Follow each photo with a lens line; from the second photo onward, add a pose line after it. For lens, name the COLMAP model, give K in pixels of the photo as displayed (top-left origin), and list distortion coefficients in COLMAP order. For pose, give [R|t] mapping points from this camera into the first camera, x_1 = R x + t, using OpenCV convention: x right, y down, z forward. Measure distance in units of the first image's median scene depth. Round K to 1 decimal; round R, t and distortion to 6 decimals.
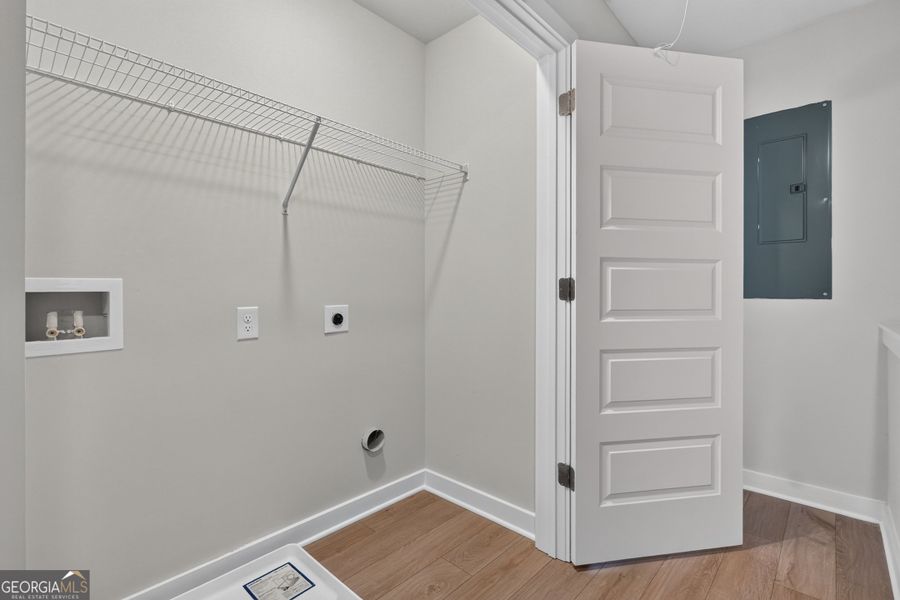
lens RADIAL K [[388.4, 0, 449.6], [0, 388.4, 291.7], [0, 0, 1]] dist [-0.001646, -0.000117]
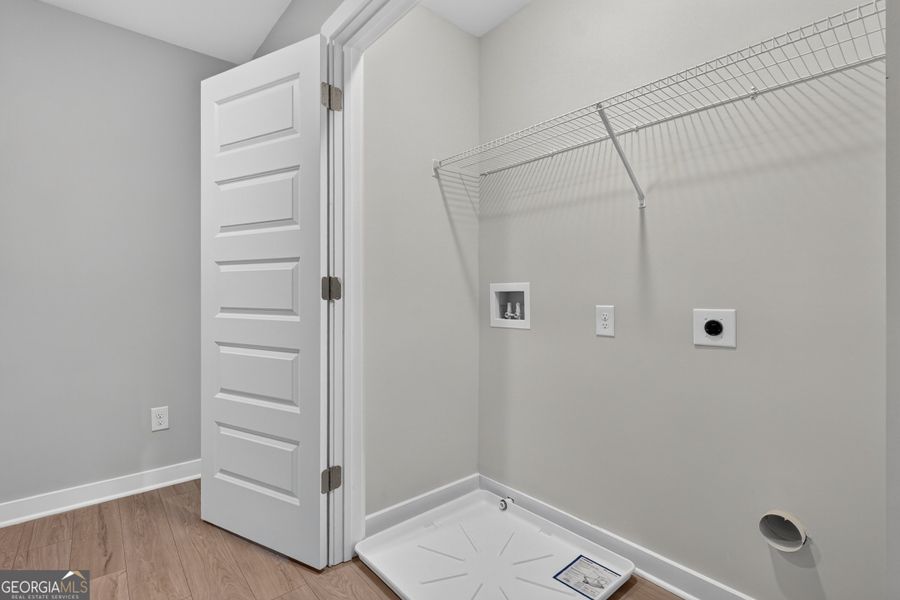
lens RADIAL K [[417.8, 0, 451.1], [0, 417.8, 290.7], [0, 0, 1]] dist [0.000805, 0.000228]
pose [[-0.074069, -0.002816, -0.997249, 0.640259], [0.000600, 0.999996, -0.002868, 0.001914], [0.997253, -0.000811, -0.074067, 0.660434]]
